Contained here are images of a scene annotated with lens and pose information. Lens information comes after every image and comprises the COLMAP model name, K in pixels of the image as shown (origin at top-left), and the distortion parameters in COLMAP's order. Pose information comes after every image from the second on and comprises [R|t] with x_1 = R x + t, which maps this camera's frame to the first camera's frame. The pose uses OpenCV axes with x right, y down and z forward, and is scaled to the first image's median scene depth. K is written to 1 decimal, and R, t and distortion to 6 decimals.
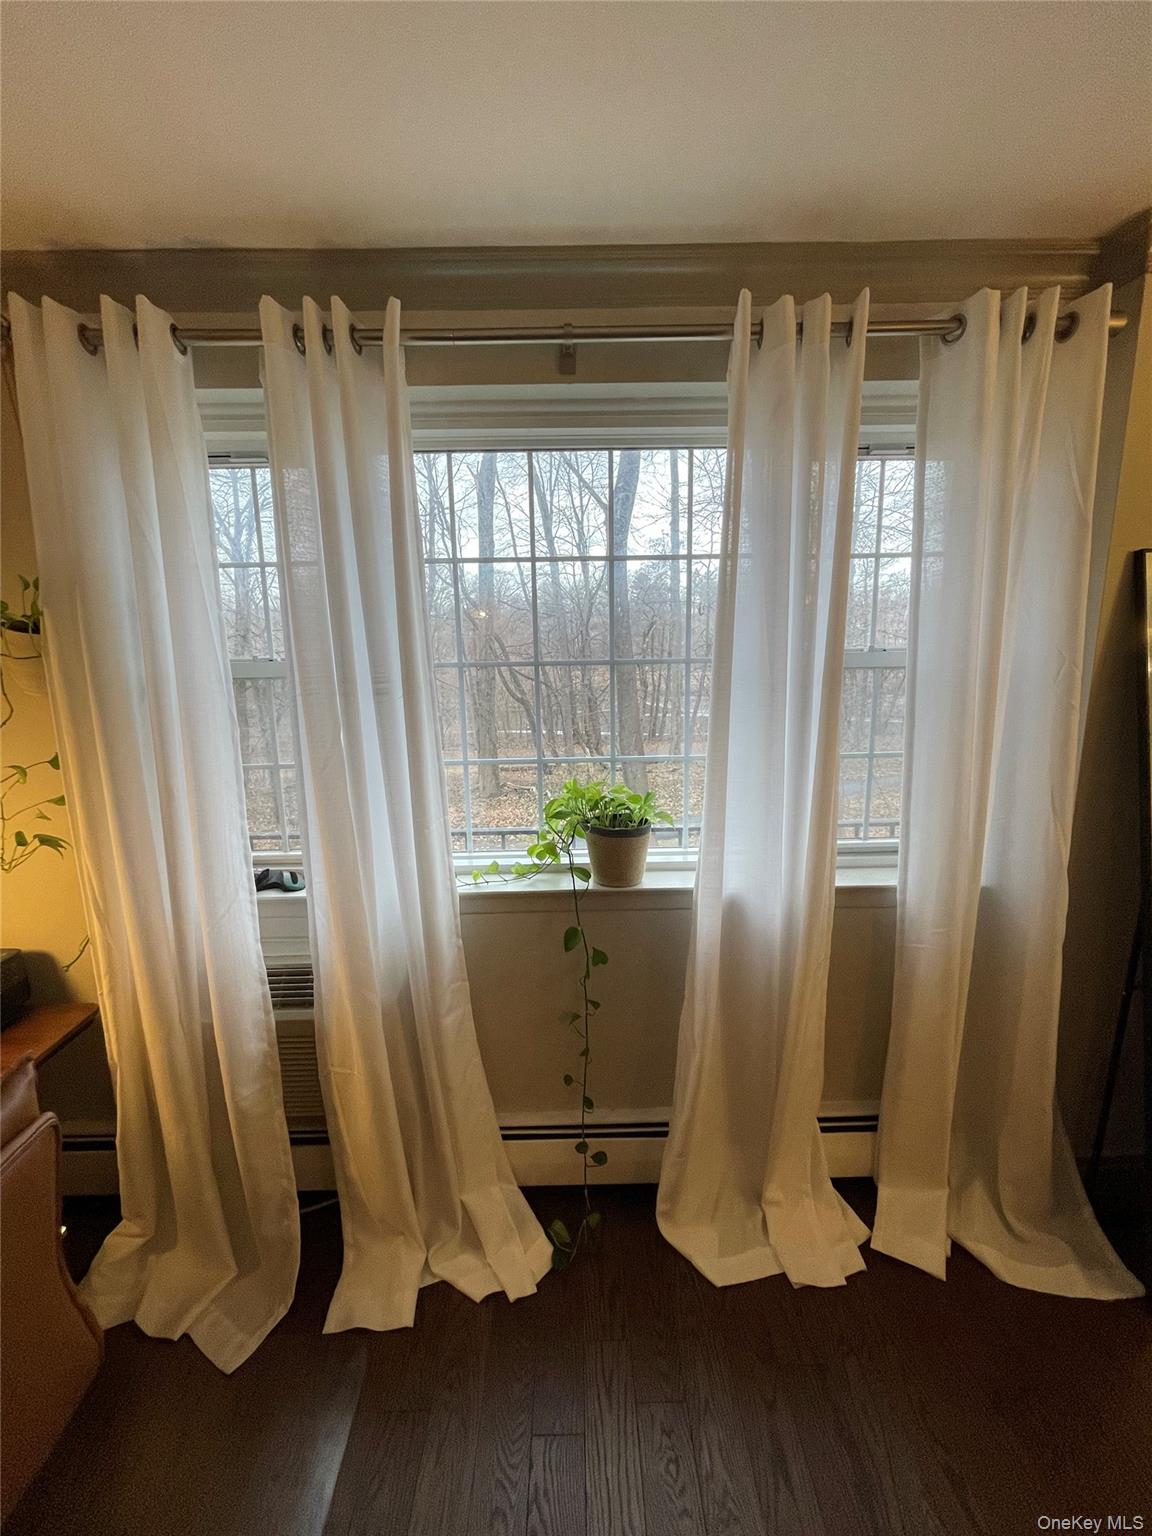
lens RADIAL K [[611.8, 0, 573.6], [0, 611.8, 755.5], [0, 0, 1]] dist [-0.001111, 0.000015]
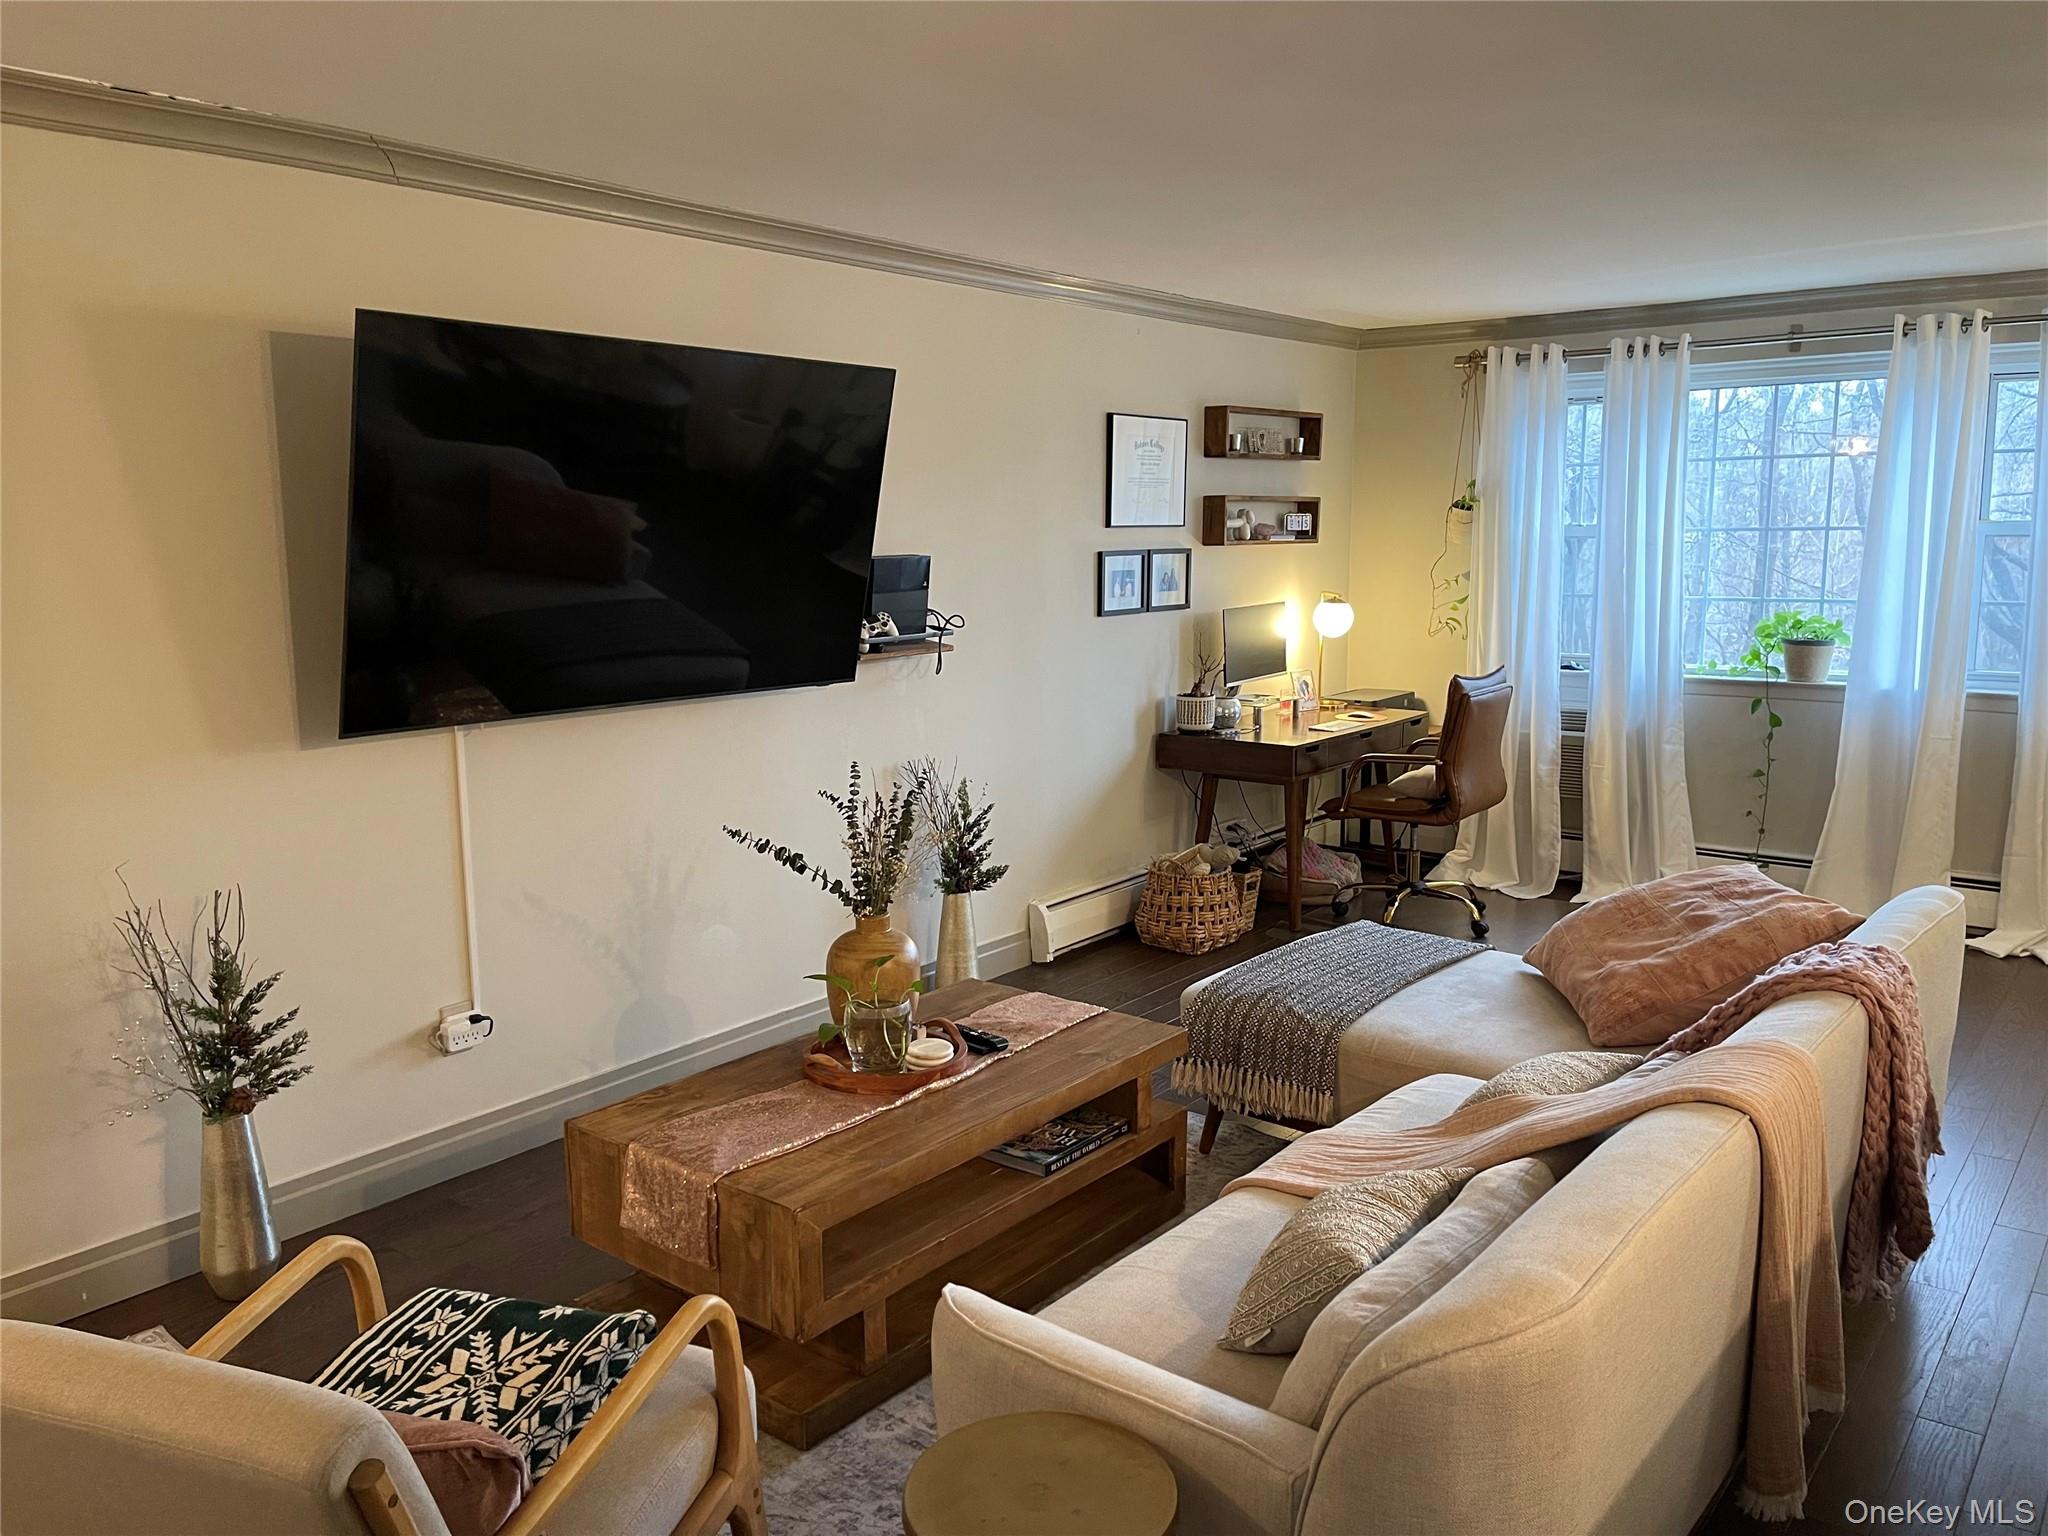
lens RADIAL K [[1522.0, 0, 1034.7], [0, 1522.0, 779.2], [0, 0, 1]] dist [0.007928, -0.022368]
pose [[0.775337, 0.112285, -0.621485, 1.009558], [-0.120027, 0.992331, 0.029547, 0.598219], [0.620037, 0.051686, 0.782868, -3.178437]]
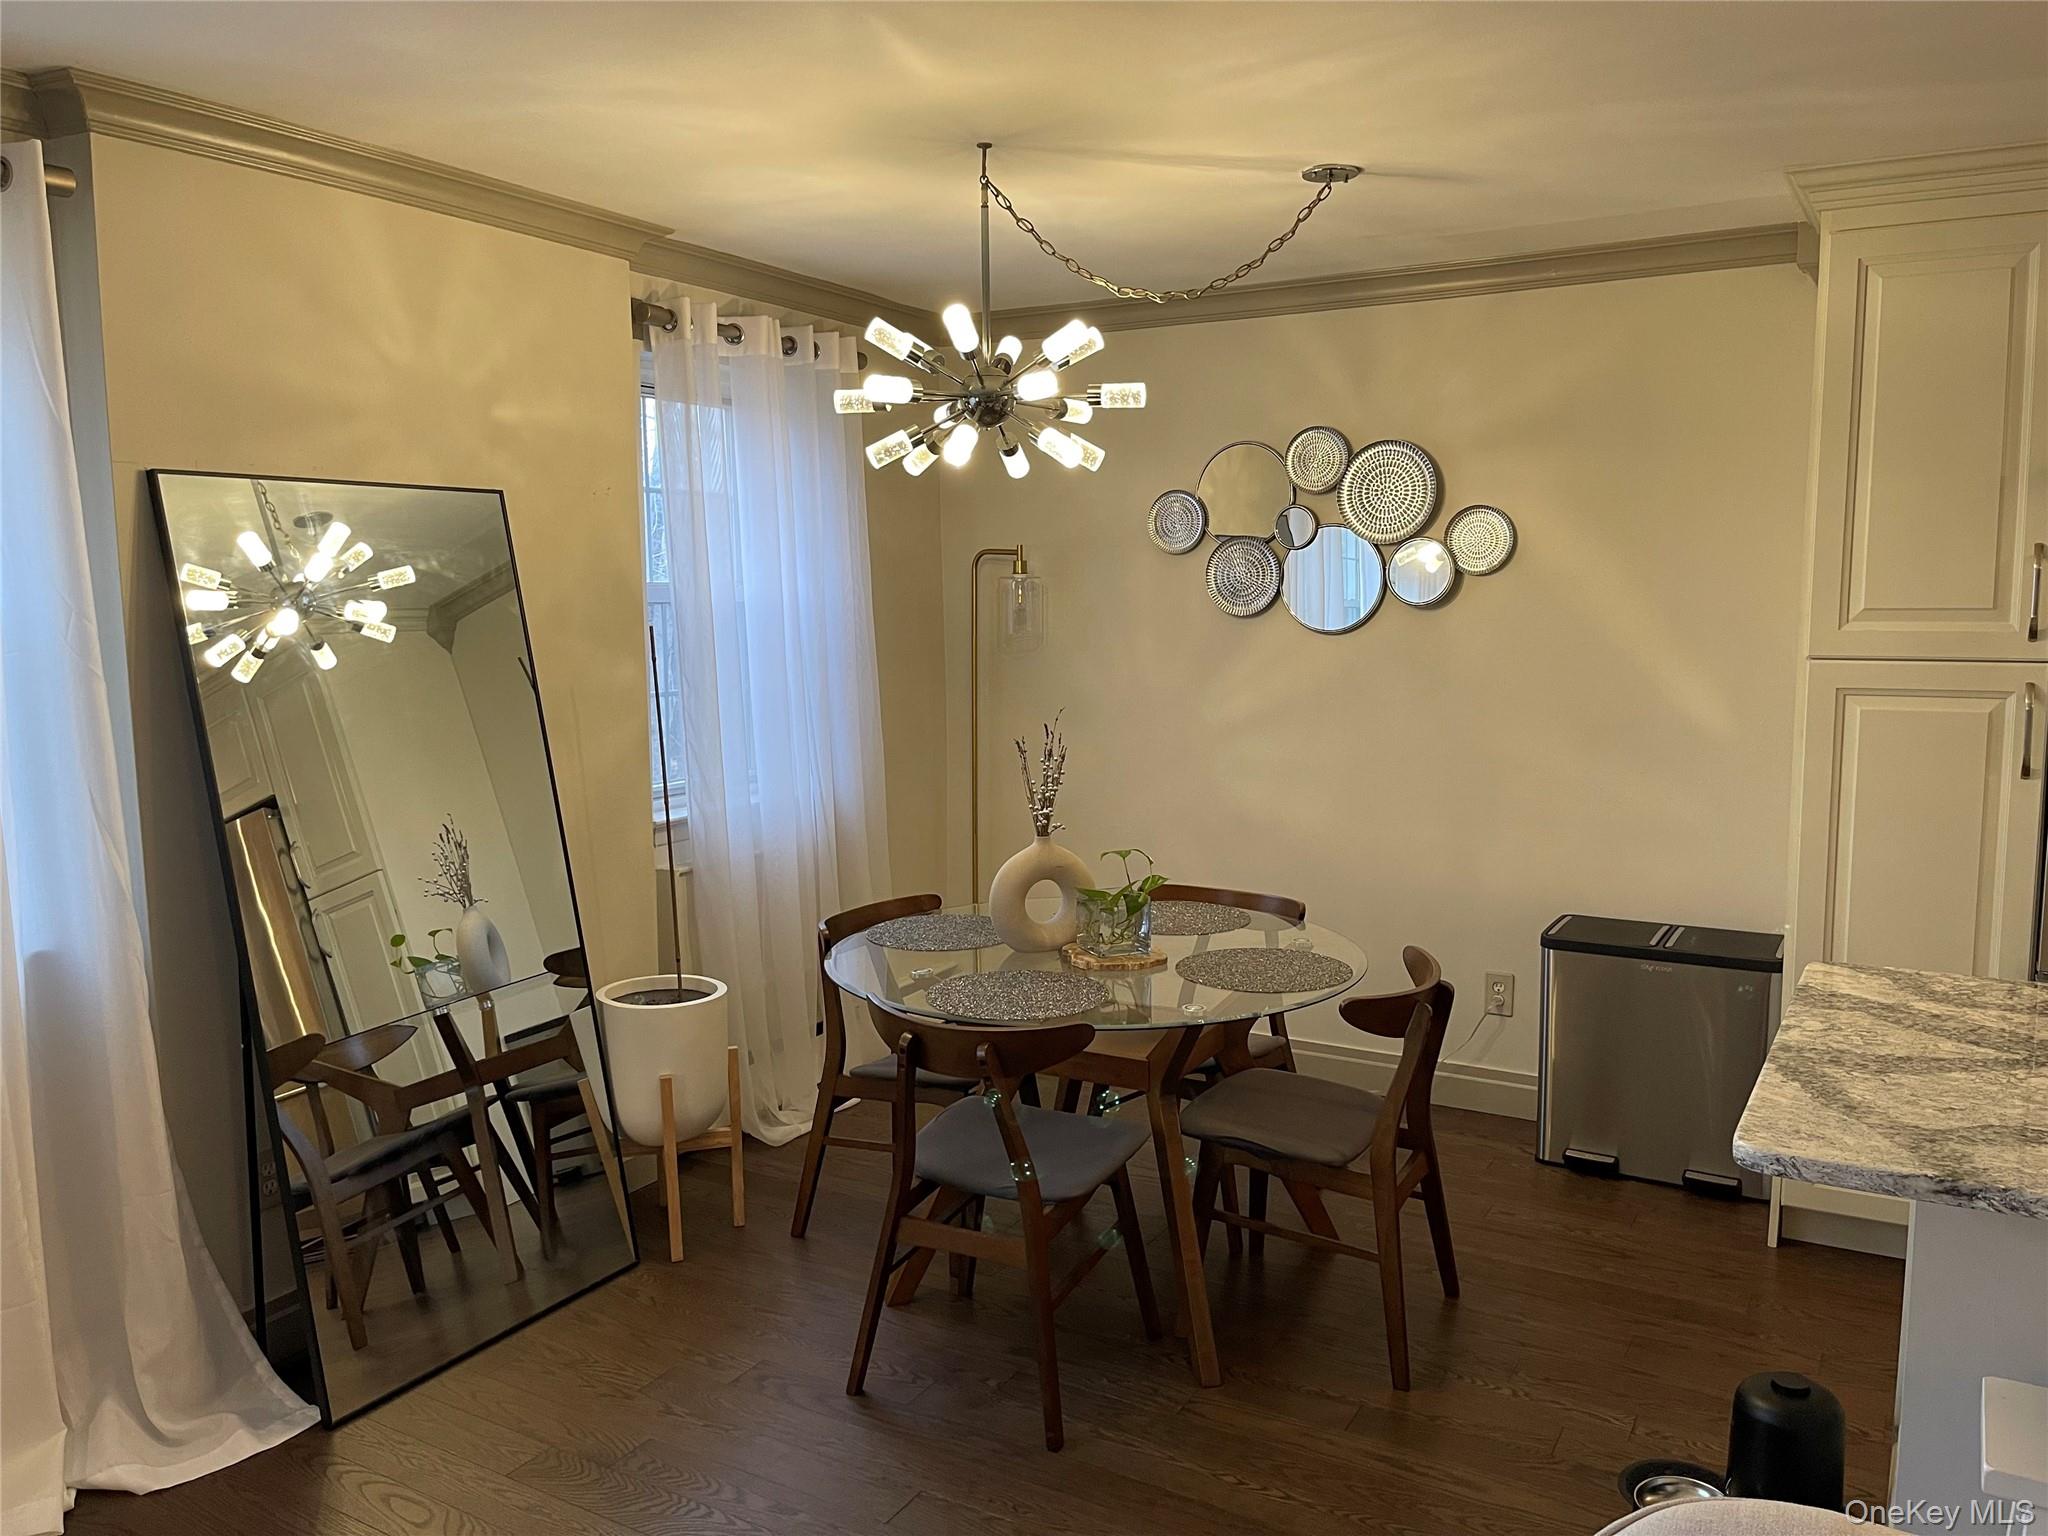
lens RADIAL K [[1522.0, 0, 1026.5], [0, 1522.0, 784.0], [0, 0, 1]] dist [0.007928, -0.022368]
pose [[0.492709, -0.097874, 0.864673, -0.216527], [0.156387, 0.987436, 0.022657, 0.174275], [-0.856027, 0.124060, 0.501824, -0.810439]]
